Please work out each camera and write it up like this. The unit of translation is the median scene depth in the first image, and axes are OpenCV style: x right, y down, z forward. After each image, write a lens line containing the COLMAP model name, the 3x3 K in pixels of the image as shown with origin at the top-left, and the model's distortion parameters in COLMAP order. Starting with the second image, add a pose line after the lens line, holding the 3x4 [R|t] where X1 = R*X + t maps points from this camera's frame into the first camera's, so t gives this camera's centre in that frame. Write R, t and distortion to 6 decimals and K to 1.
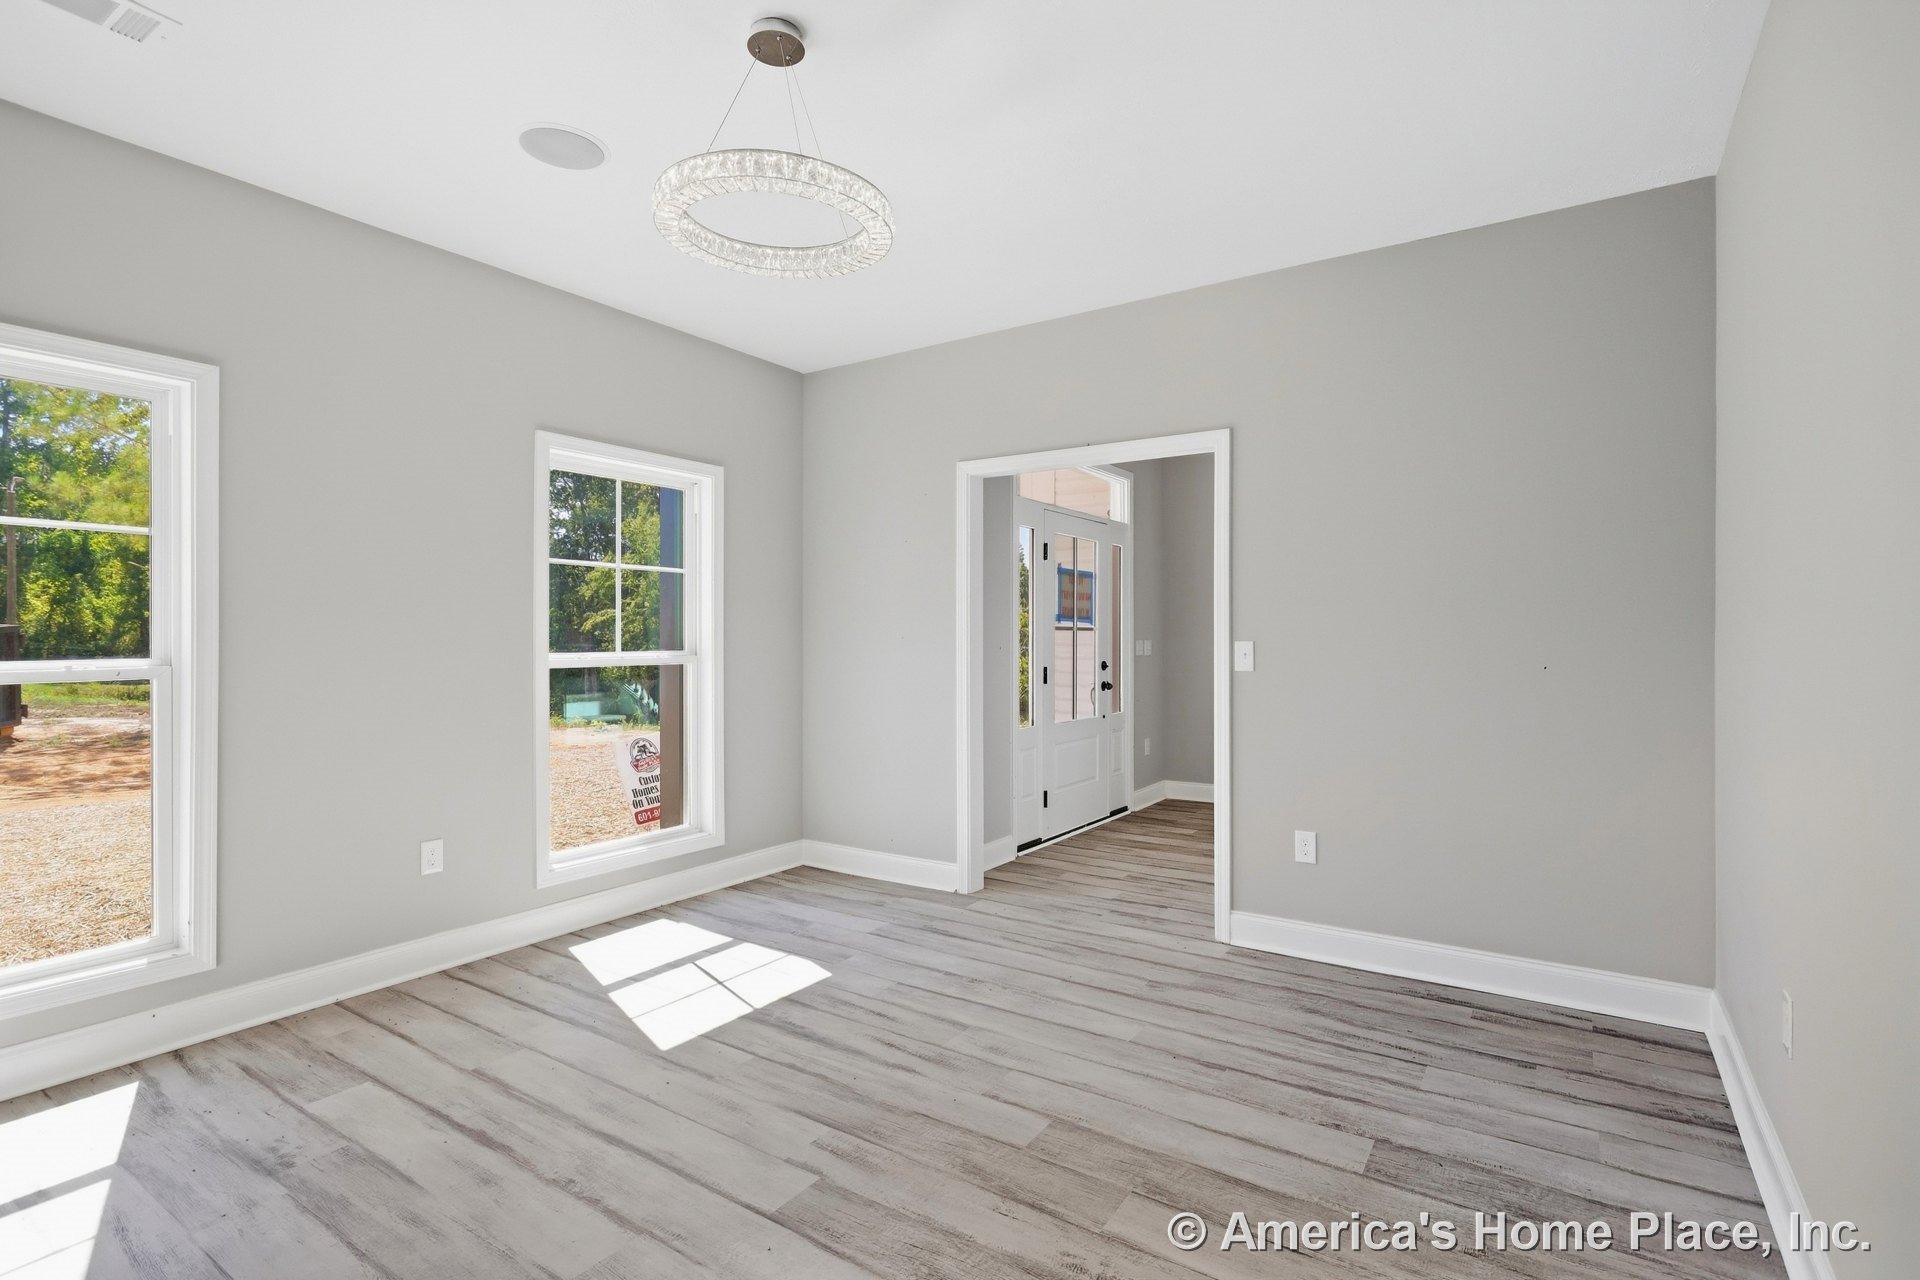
lens RADIAL K [[916.6, 0, 960.3], [0, 916.6, 636.8], [0, 0, 1]] dist [-0.005007, 0.002617]
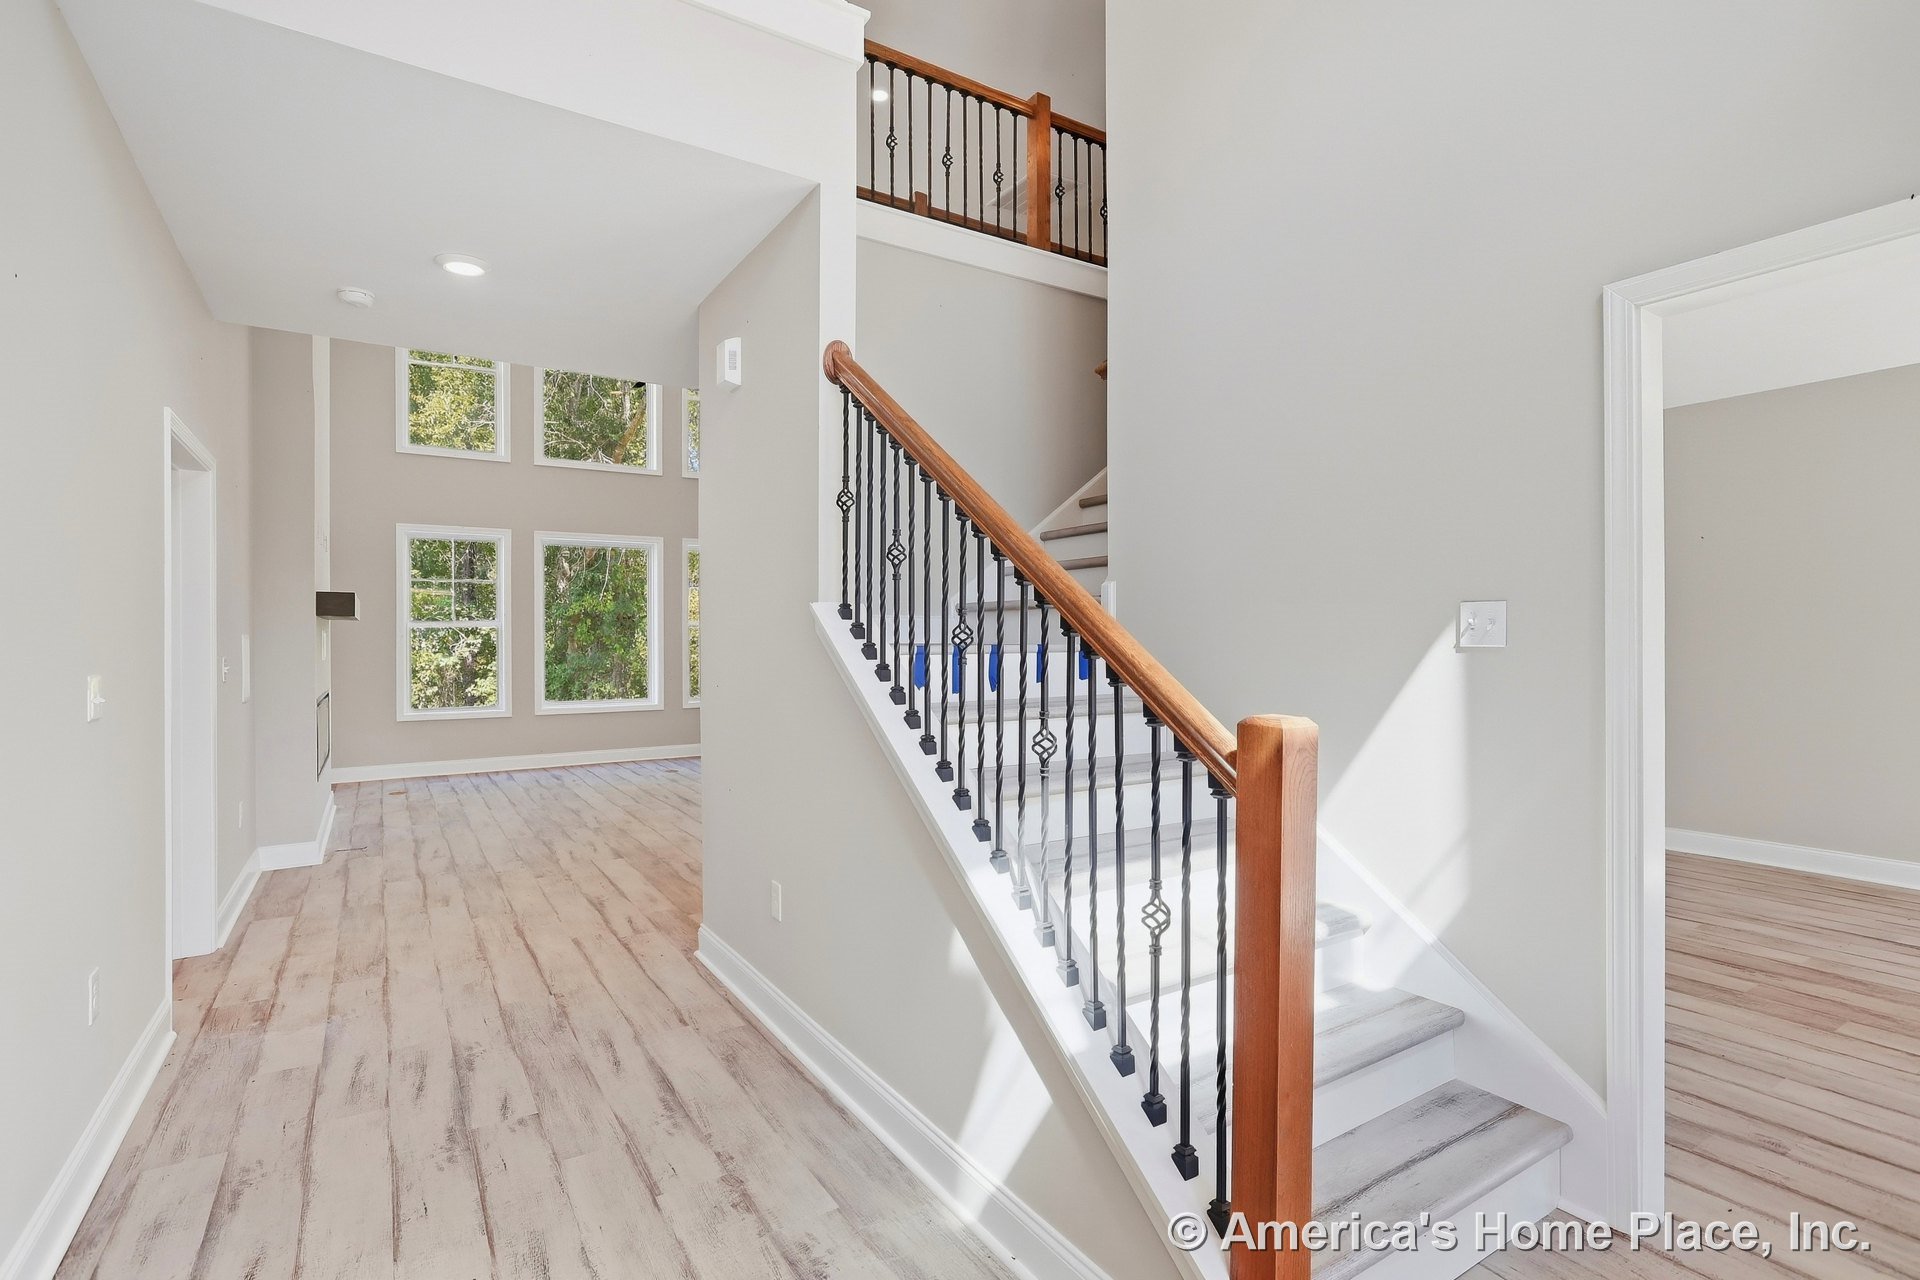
lens RADIAL K [[916.6, 0, 956.6], [0, 916.6, 642.5], [0, 0, 1]] dist [-0.005007, 0.002617]
pose [[-0.915393, 0.003407, 0.402547, 0.717876], [0.007102, 0.999945, 0.007687, -0.038239], [-0.402499, 0.009896, -0.915367, 2.693492]]
